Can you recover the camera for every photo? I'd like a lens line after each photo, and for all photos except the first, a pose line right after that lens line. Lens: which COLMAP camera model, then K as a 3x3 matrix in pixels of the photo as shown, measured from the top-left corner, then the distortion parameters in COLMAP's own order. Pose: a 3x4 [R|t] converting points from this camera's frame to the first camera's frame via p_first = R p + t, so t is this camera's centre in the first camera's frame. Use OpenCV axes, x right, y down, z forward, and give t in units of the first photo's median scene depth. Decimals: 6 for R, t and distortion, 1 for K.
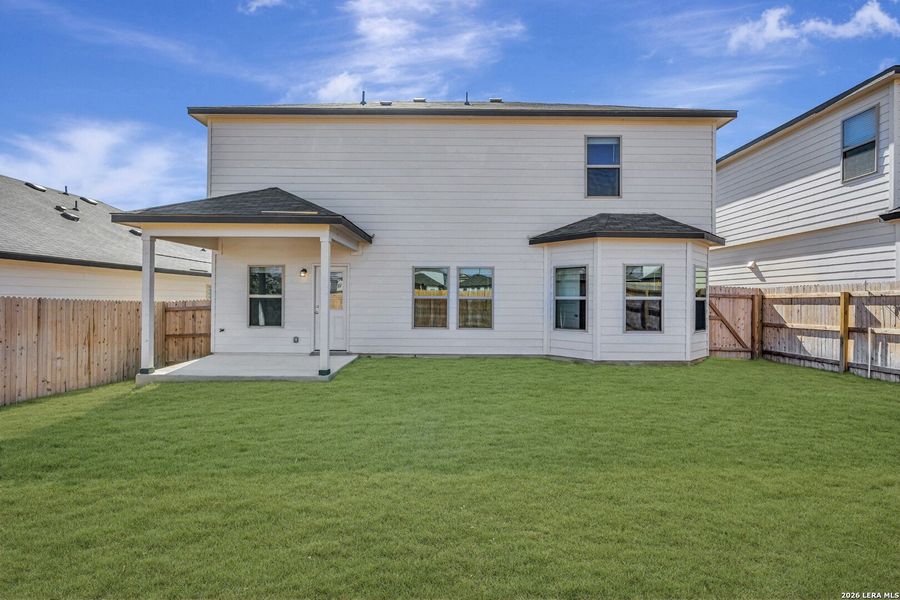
lens RADIAL K [[357.9, 0, 449.3], [0, 357.9, 298.1], [0, 0, 1]] dist [-0.000339, -0.000068]
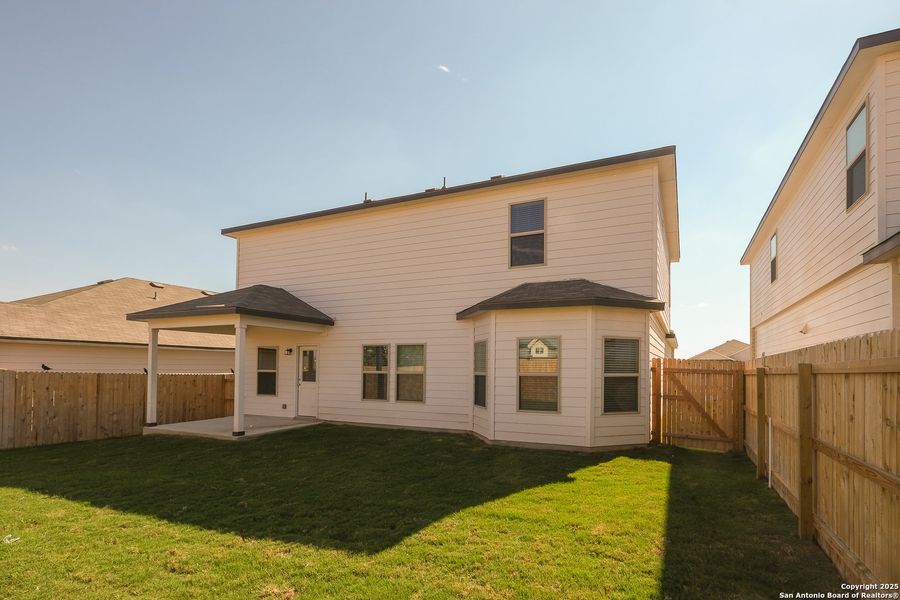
lens RADIAL K [[349.3, 0, 515.0], [0, 349.3, 363.8], [0, 0, 1]] dist [0.001122, 0.000072]
pose [[0.945024, -0.004748, -0.326966, 0.703110], [-0.000926, 0.999852, -0.017196, -0.010039], [0.326999, 0.016553, 0.944880, 0.130227]]
